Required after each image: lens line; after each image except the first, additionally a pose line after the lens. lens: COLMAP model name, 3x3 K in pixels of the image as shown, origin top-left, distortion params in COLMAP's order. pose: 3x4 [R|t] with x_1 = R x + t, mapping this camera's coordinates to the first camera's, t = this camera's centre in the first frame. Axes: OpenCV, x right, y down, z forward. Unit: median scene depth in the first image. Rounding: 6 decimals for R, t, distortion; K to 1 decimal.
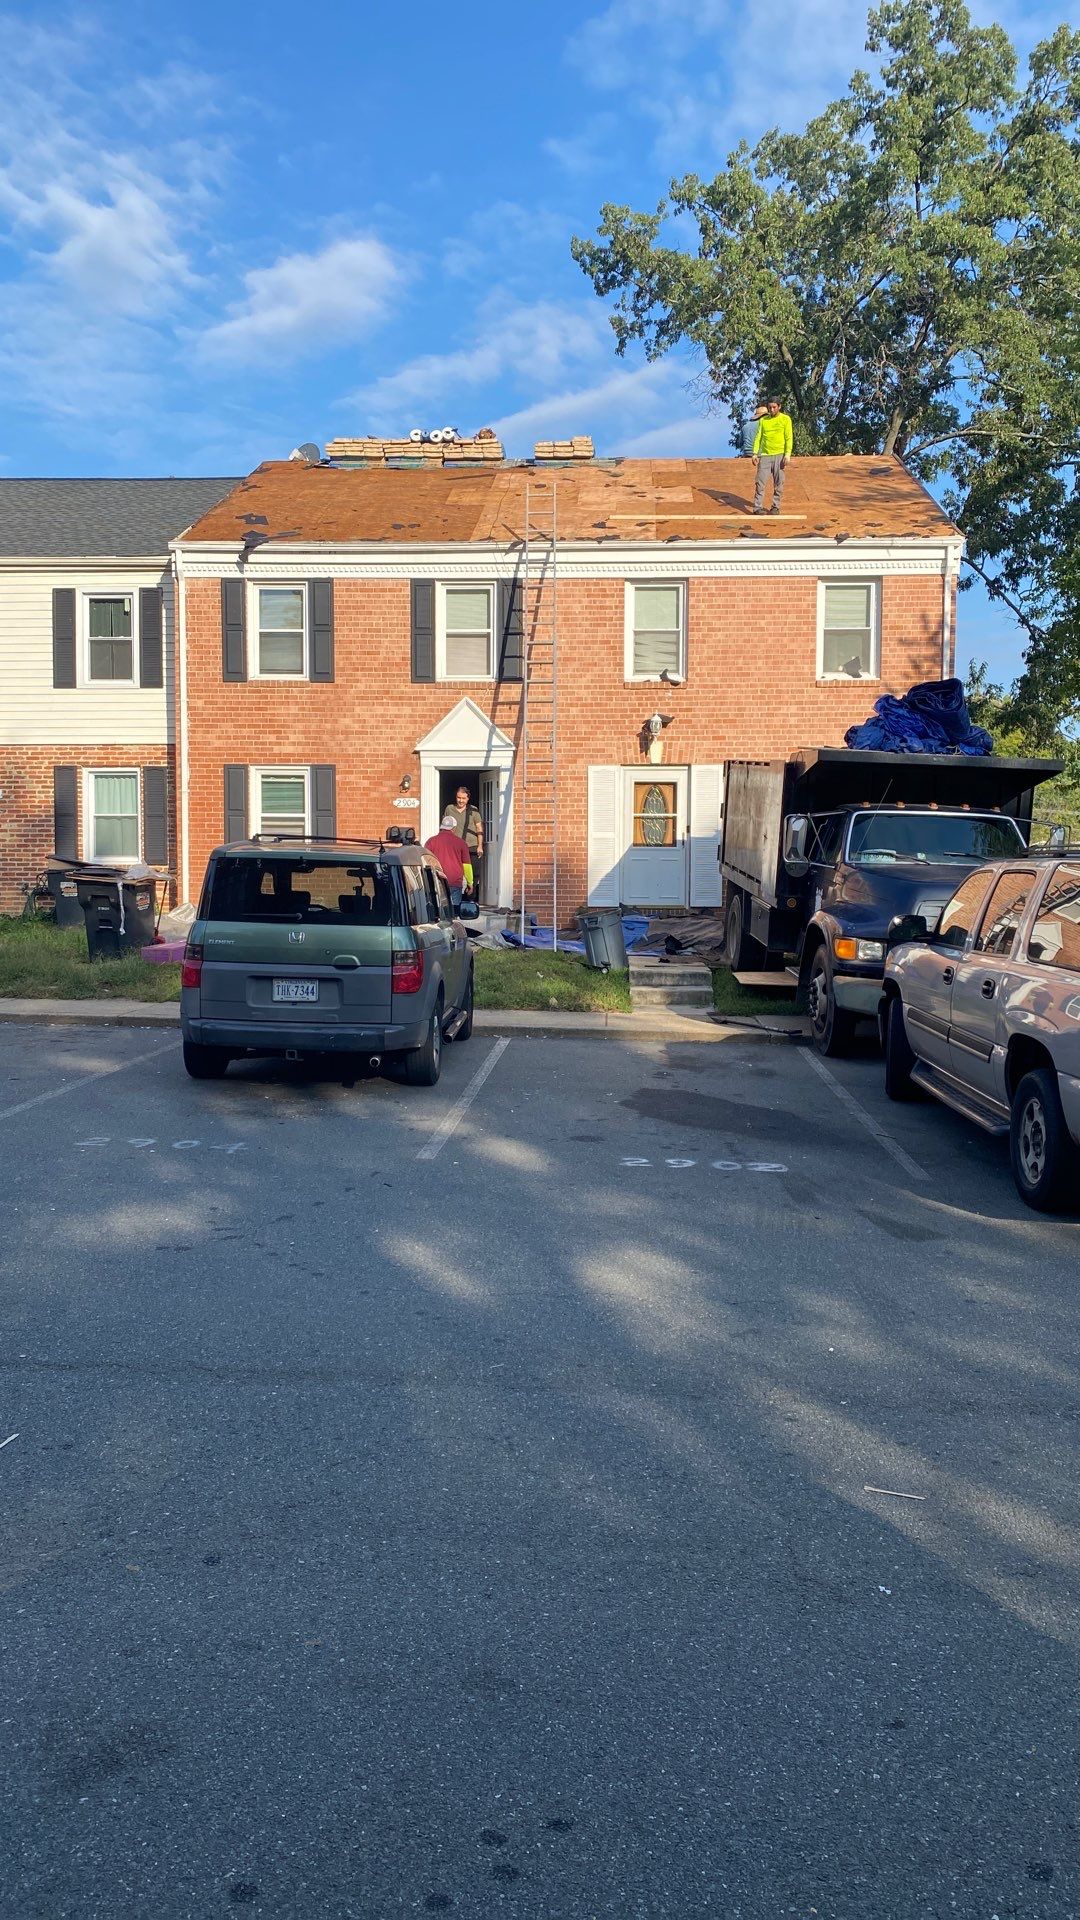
lens RADIAL K [[1393.9, 0, 540.0], [0, 1393.9, 960.0], [0, 0, 1]] dist [0.075887, 0.000441]
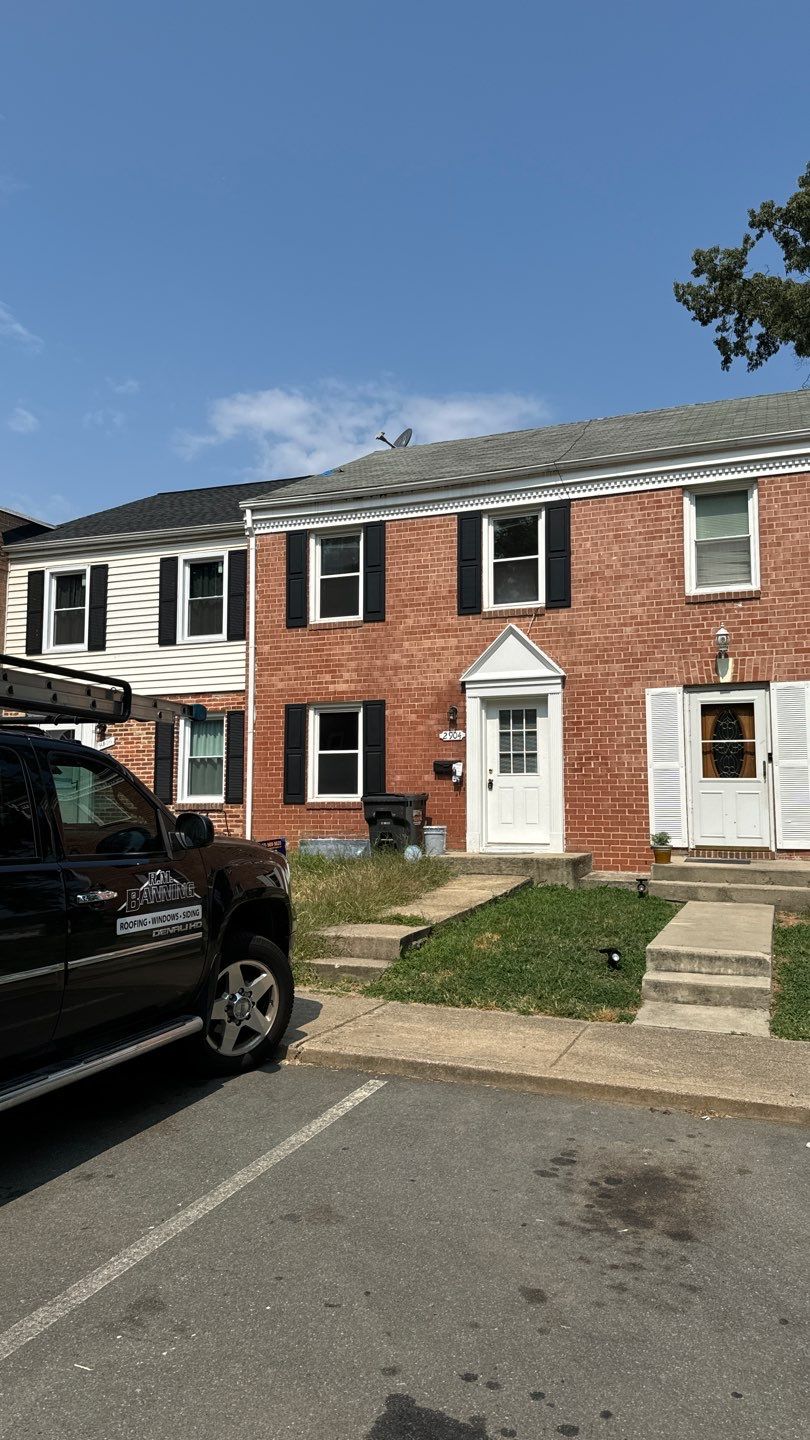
lens RADIAL K [[953.6, 0, 405.0], [0, 953.6, 720.0], [0, 0, 1]] dist [0.097754, 0.000402]
pose [[0.952883, -0.033969, -0.301431, 0.071700], [-0.012120, 0.988653, -0.149727, -0.024019], [0.303097, 0.146325, 0.941659, 0.365783]]
